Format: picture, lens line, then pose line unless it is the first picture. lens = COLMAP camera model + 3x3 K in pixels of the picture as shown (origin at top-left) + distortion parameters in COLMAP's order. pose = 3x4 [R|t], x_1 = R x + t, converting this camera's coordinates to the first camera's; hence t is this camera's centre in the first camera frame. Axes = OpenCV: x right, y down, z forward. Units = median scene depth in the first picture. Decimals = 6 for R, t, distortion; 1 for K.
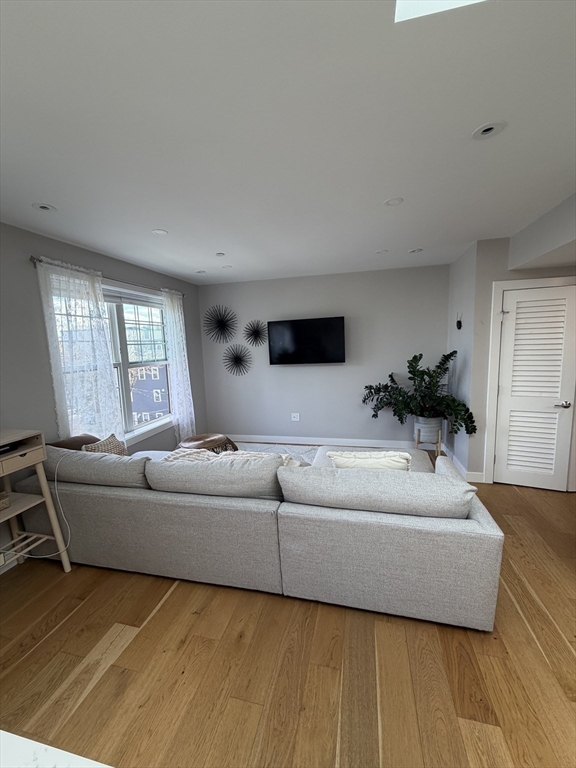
lens RADIAL K [[305.9, 0, 289.3], [0, 305.9, 382.1], [0, 0, 1]] dist [0.000475, 0.000492]
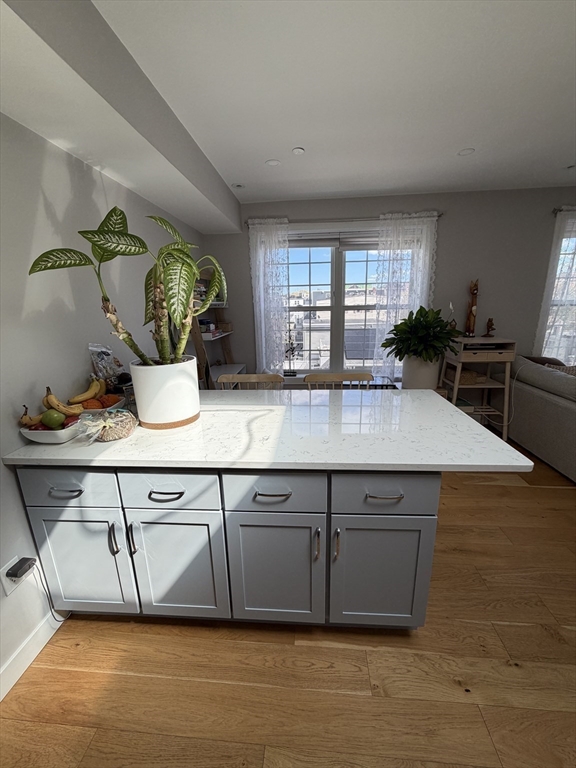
lens RADIAL K [[305.9, 0, 289.3], [0, 305.9, 382.1], [0, 0, 1]] dist [0.000475, 0.000492]
pose [[0.156826, 0.272542, -0.949277, 0.438130], [-0.112097, 0.959871, 0.257065, 0.089253], [0.981244, 0.066097, 0.181084, -0.300006]]
